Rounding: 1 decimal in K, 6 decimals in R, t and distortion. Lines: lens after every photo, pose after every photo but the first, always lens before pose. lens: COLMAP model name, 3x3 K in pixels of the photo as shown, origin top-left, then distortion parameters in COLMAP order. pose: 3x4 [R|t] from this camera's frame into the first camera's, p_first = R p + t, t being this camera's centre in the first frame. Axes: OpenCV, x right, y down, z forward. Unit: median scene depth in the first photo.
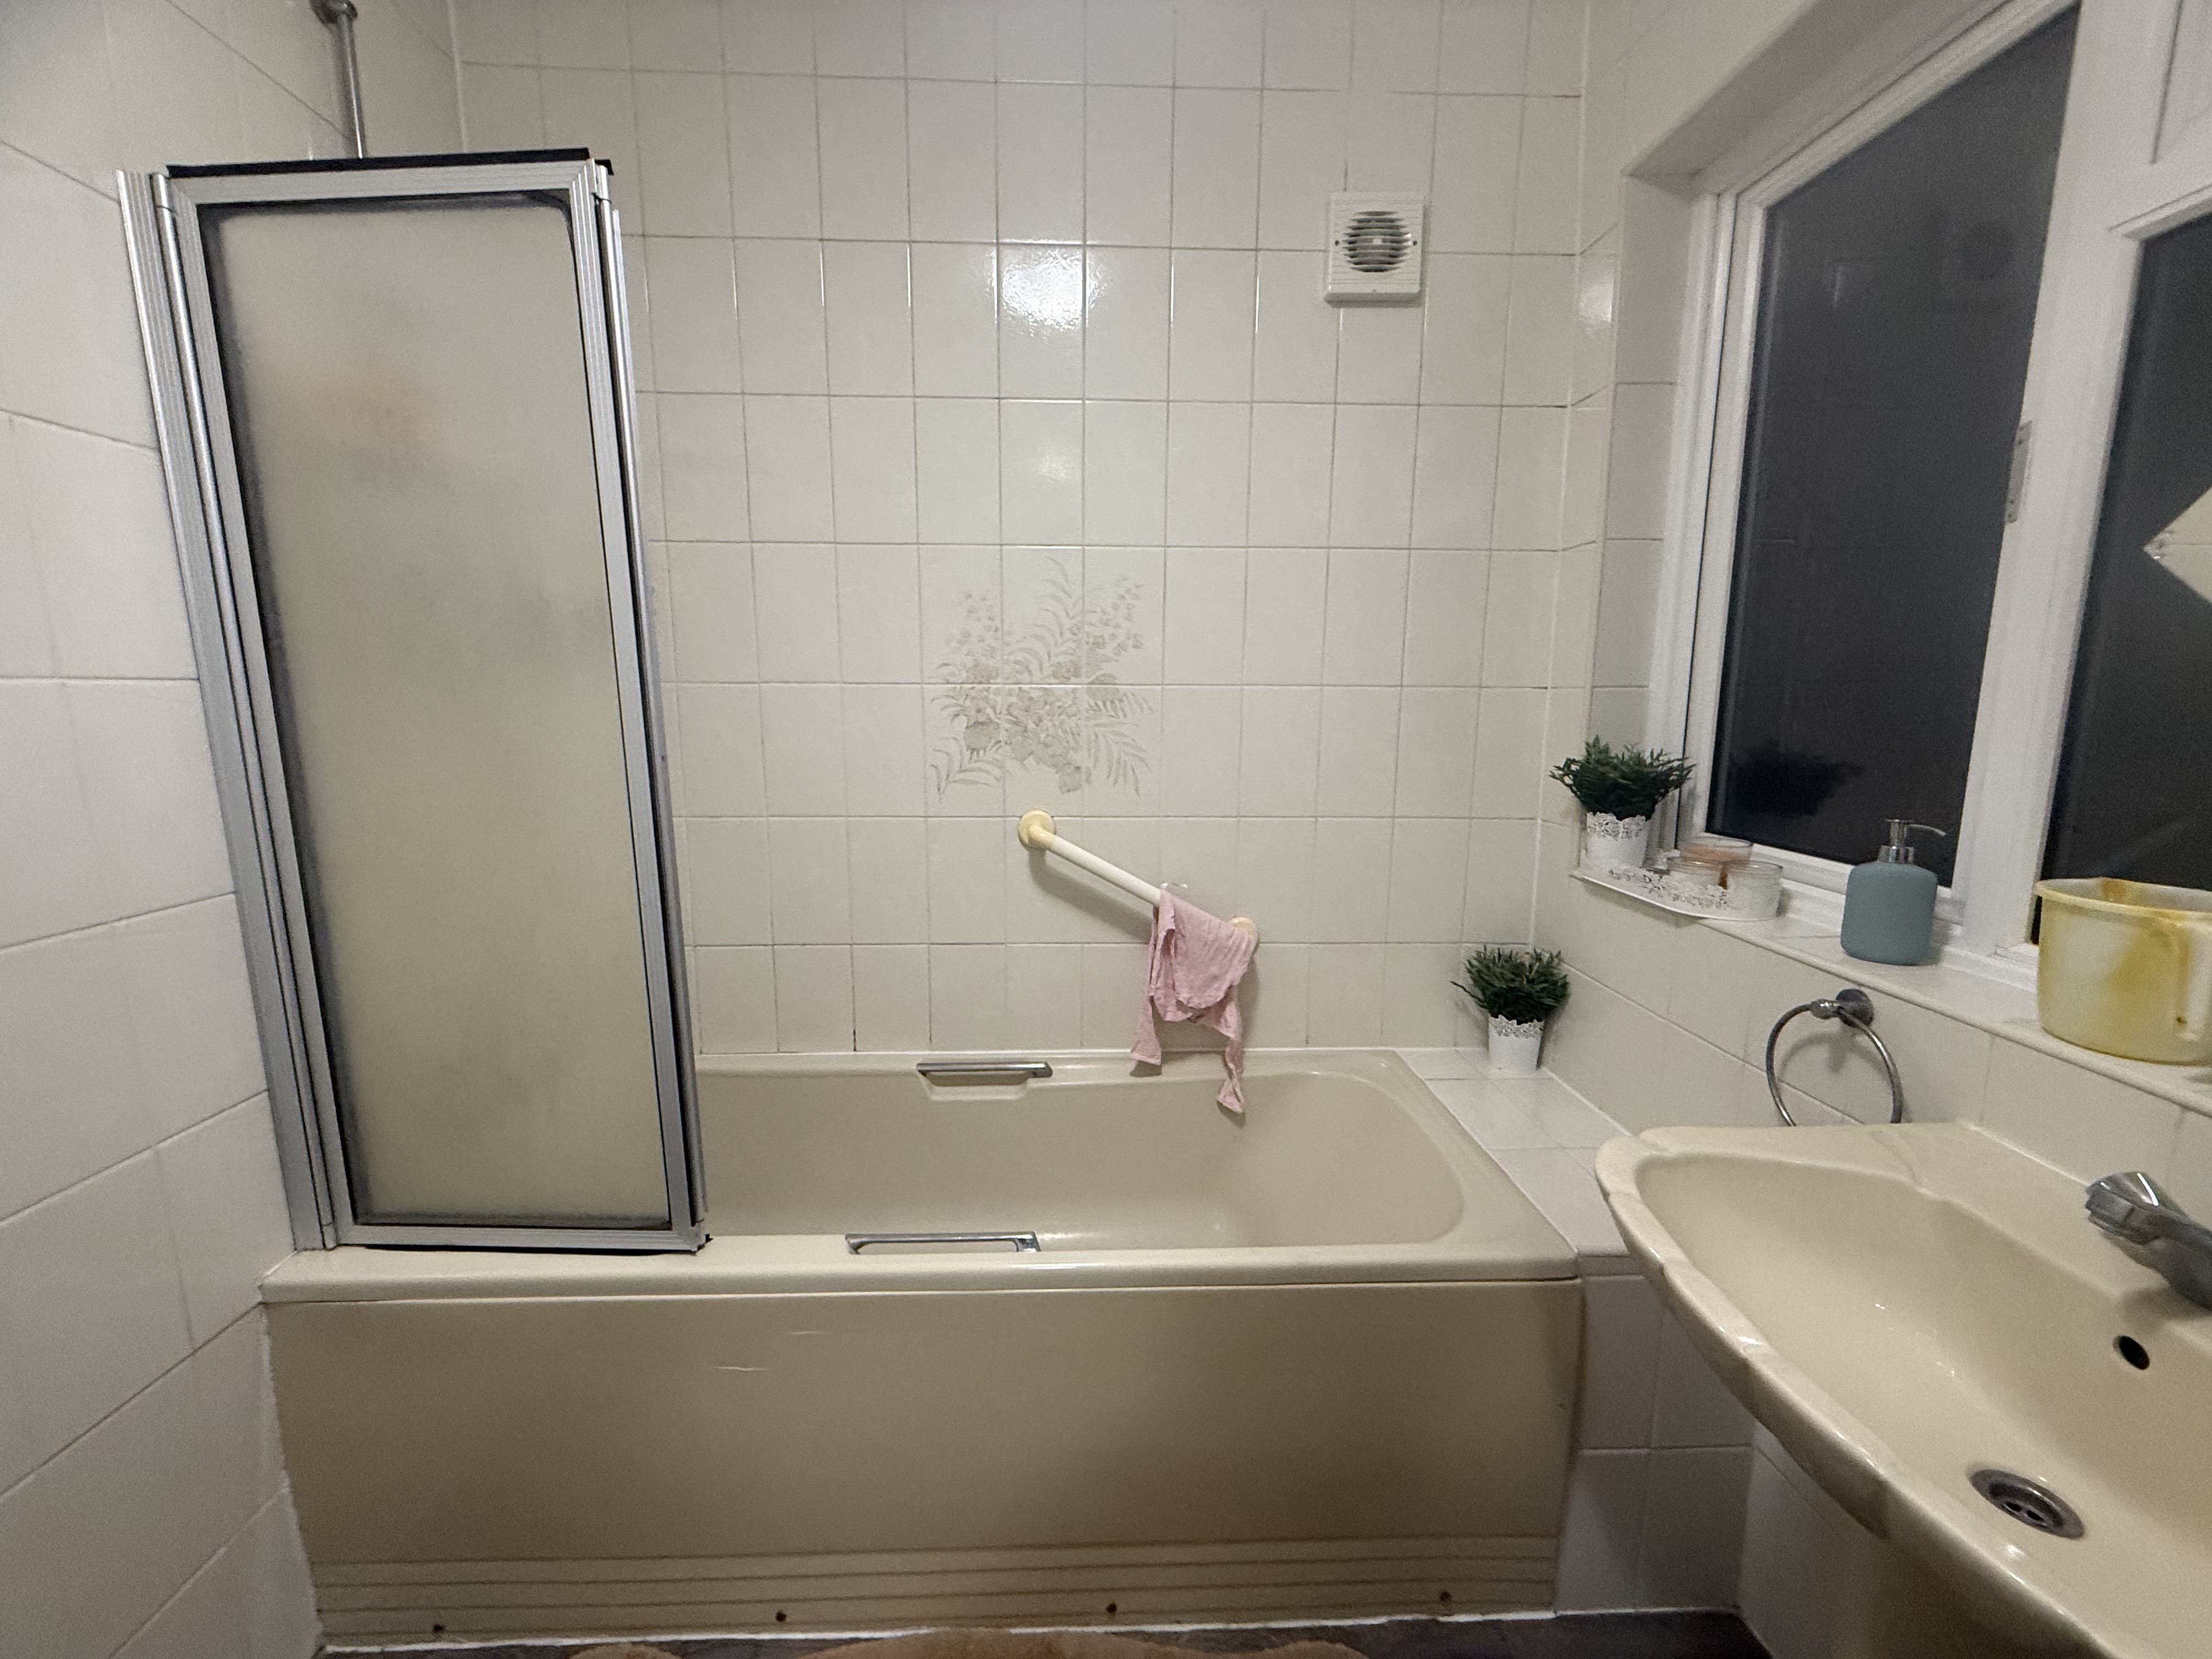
lens RADIAL K [[880.7, 0, 1102.5], [0, 880.7, 827.7], [0, 0, 1]] dist [-0.001733, -0.000834]
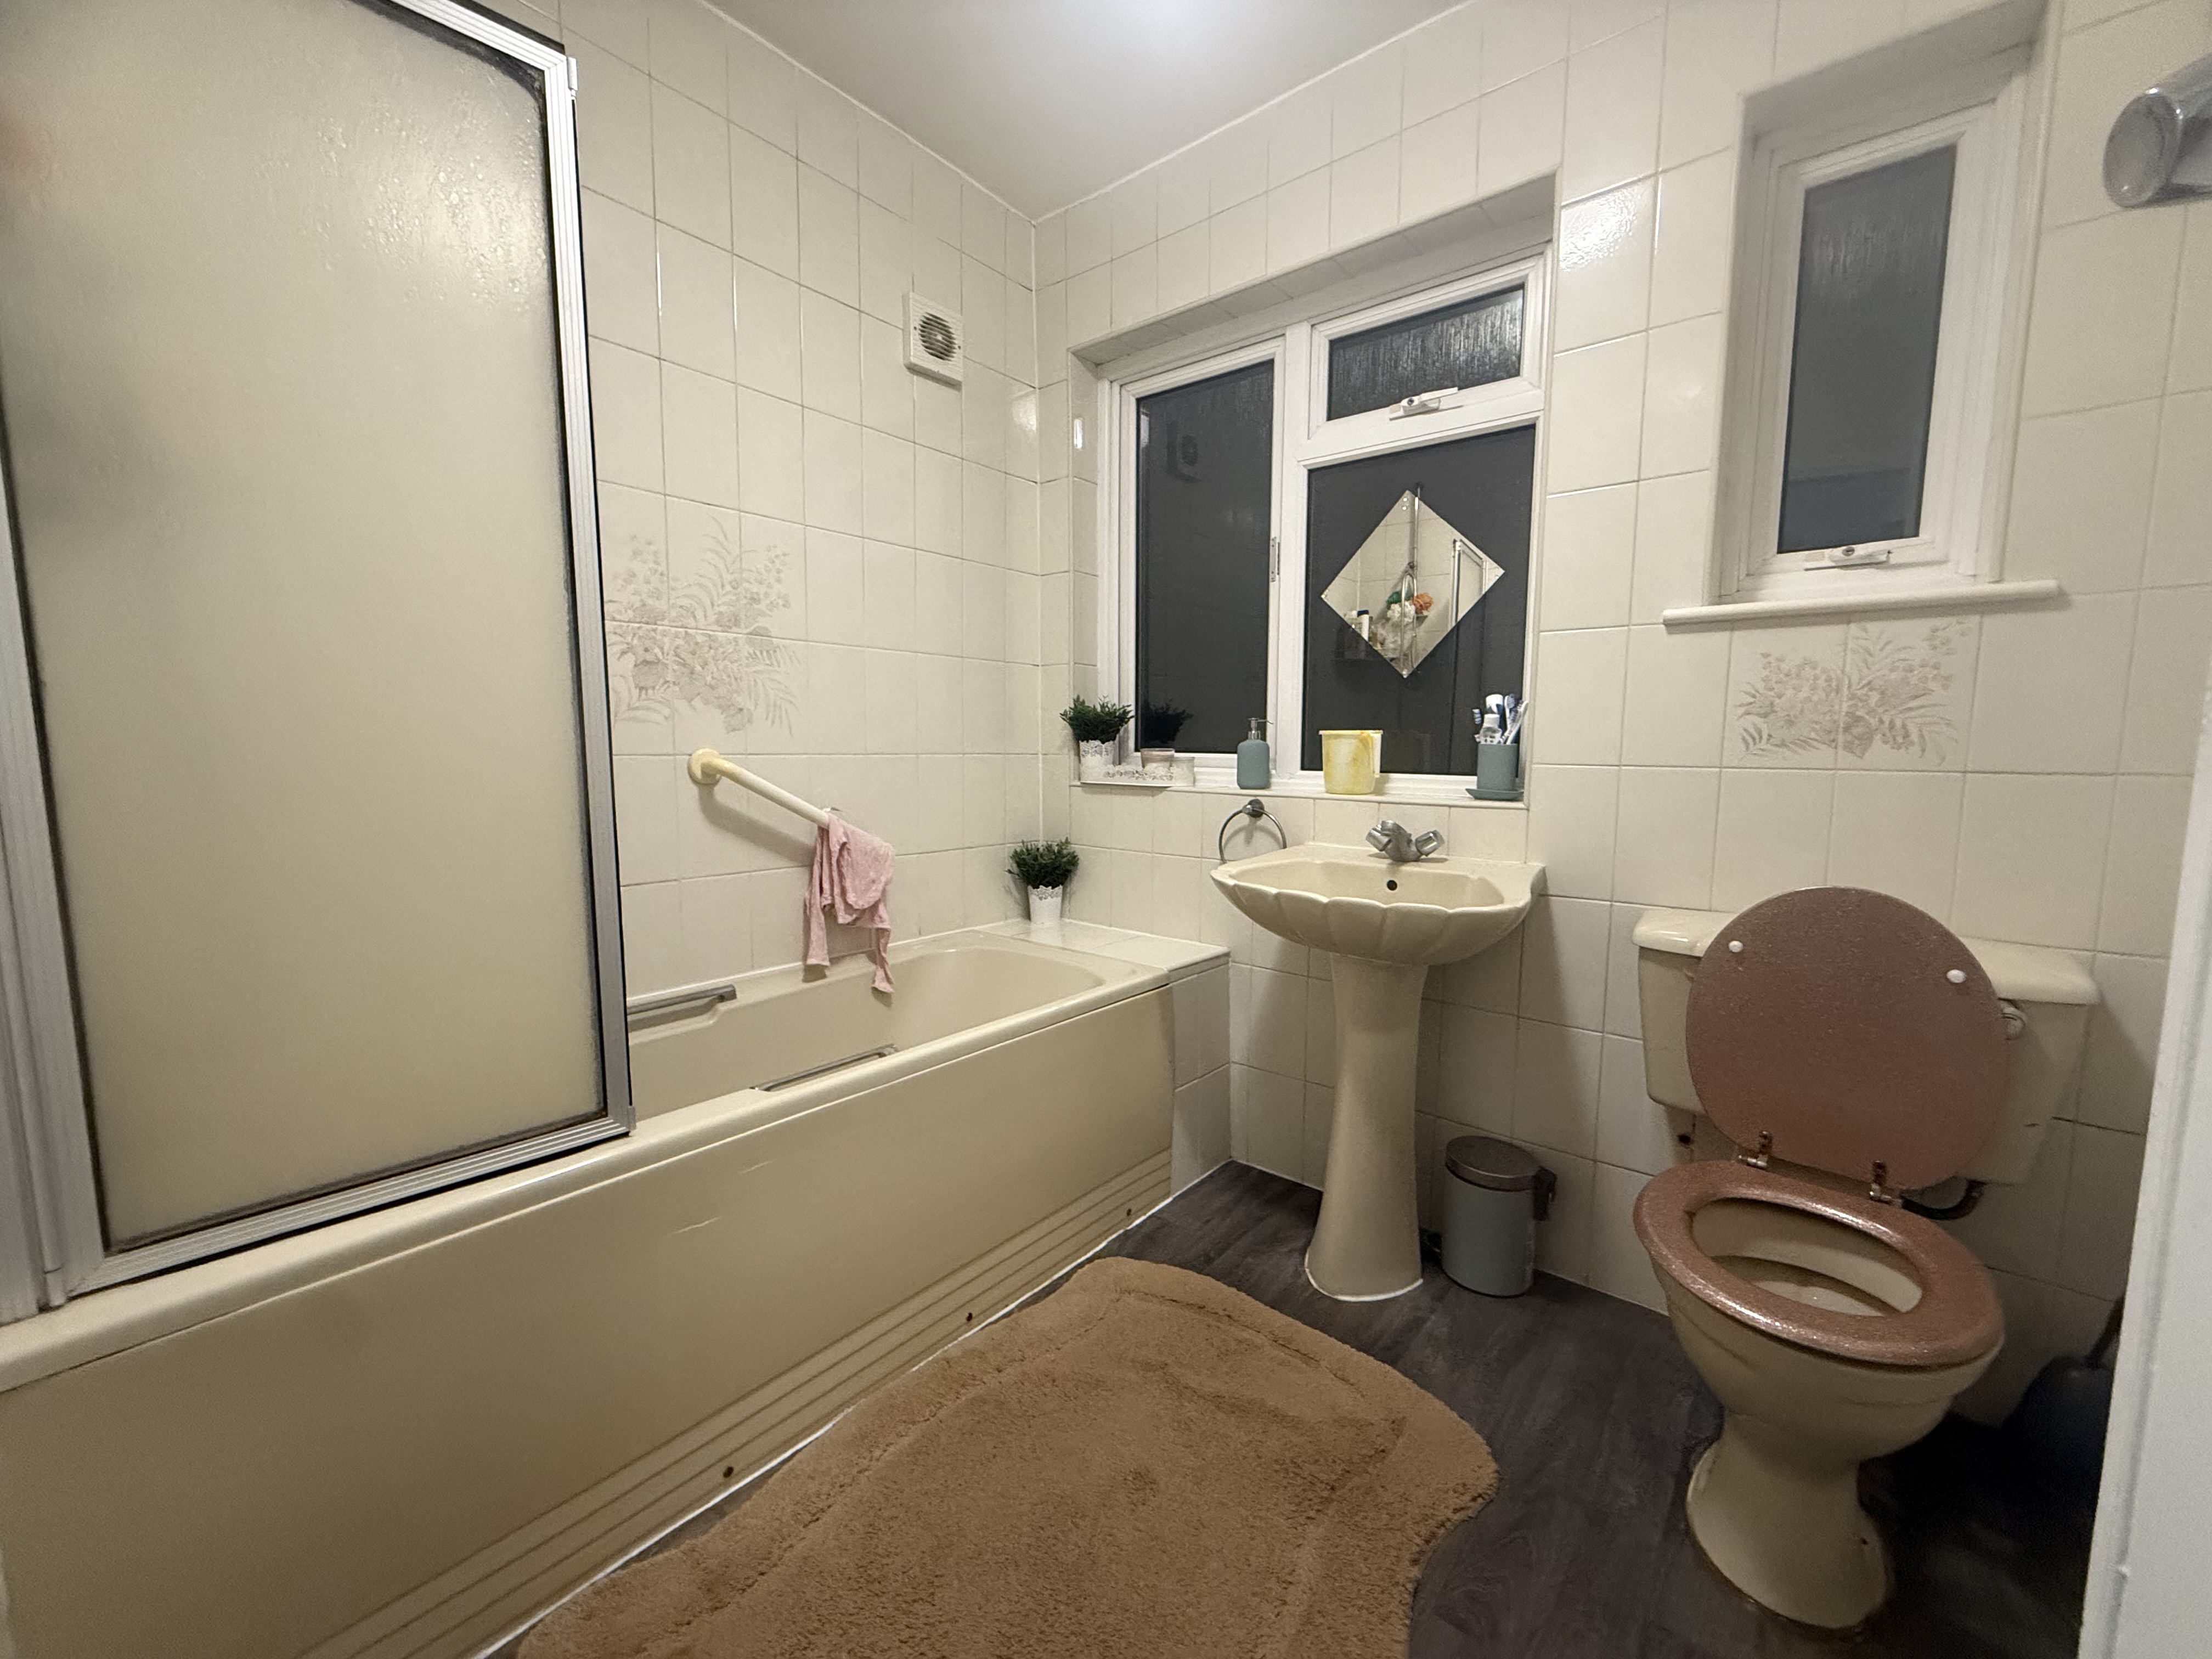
lens RADIAL K [[880.7, 0, 1099.5], [0, 880.7, 833.8], [0, 0, 1]] dist [-0.001733, -0.000834]
pose [[0.667182, -0.074483, 0.741162, -0.573680], [0.112958, 0.993598, -0.001831, 0.144112], [-0.736281, 0.084941, 0.671324, -0.063619]]
